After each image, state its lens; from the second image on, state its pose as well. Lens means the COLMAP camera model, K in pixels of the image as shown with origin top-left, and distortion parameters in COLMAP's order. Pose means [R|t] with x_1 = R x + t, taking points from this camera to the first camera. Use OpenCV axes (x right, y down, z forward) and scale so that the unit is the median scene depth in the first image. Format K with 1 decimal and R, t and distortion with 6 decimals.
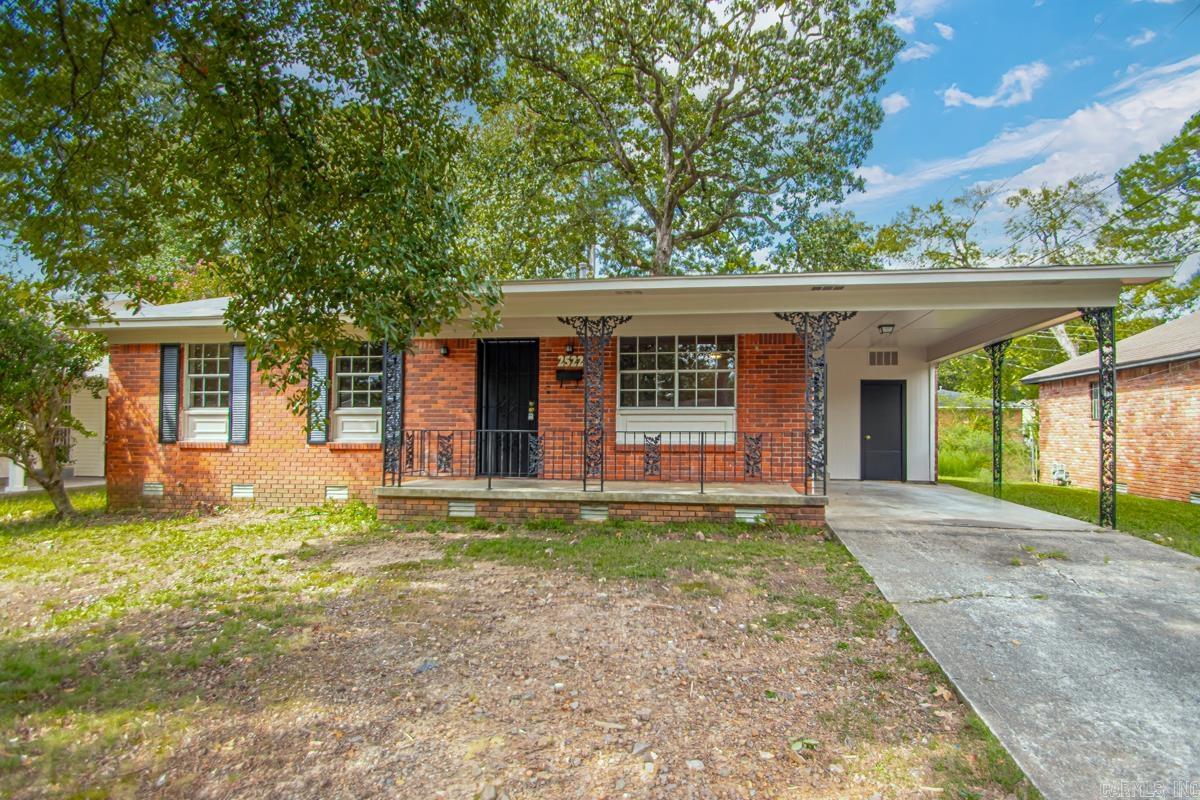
lens RADIAL K [[584.5, 0, 599.4], [0, 584.5, 428.1], [0, 0, 1]] dist [0.028218, -0.025663]
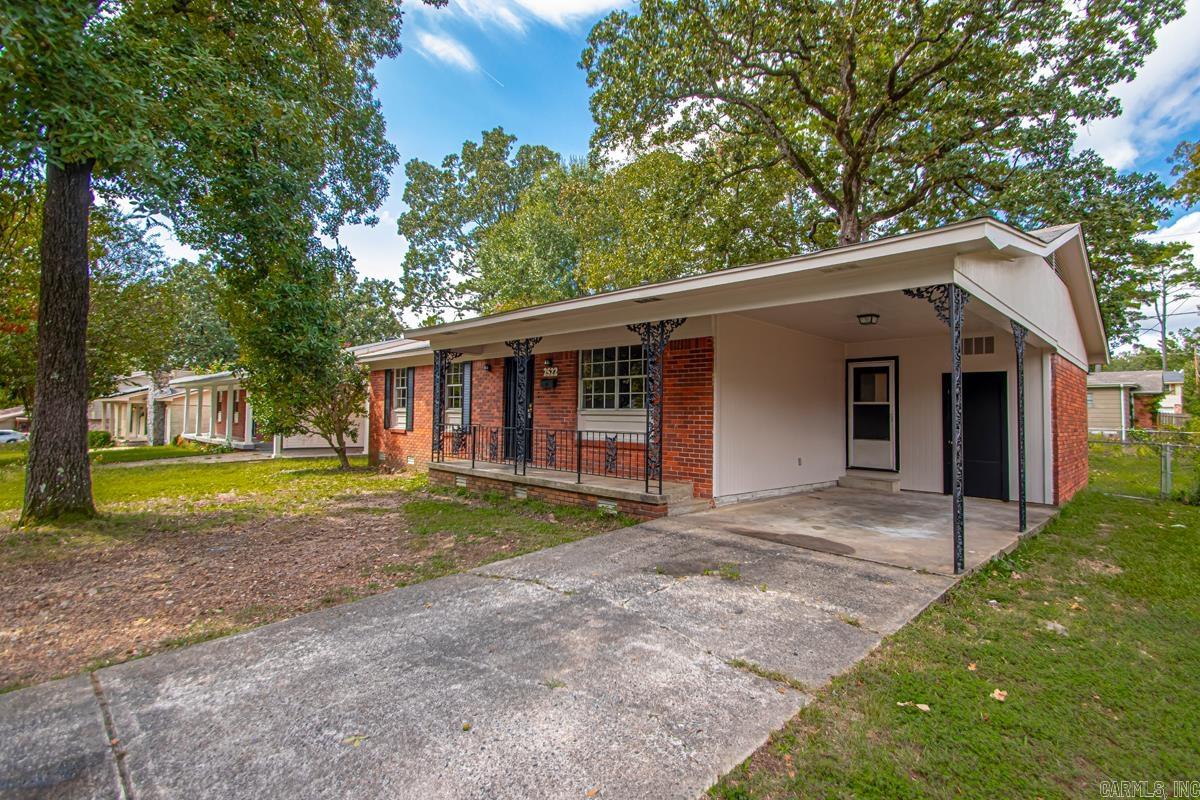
lens RADIAL K [[555.6, 0, 608.5], [0, 555.6, 417.0], [0, 0, 1]] dist [0.038641, -0.020065]
pose [[0.796822, 0.012339, -0.604088, 0.778266], [-0.014764, 0.999891, 0.000948, -0.020792], [0.604033, 0.008163, 0.796917, 0.123557]]
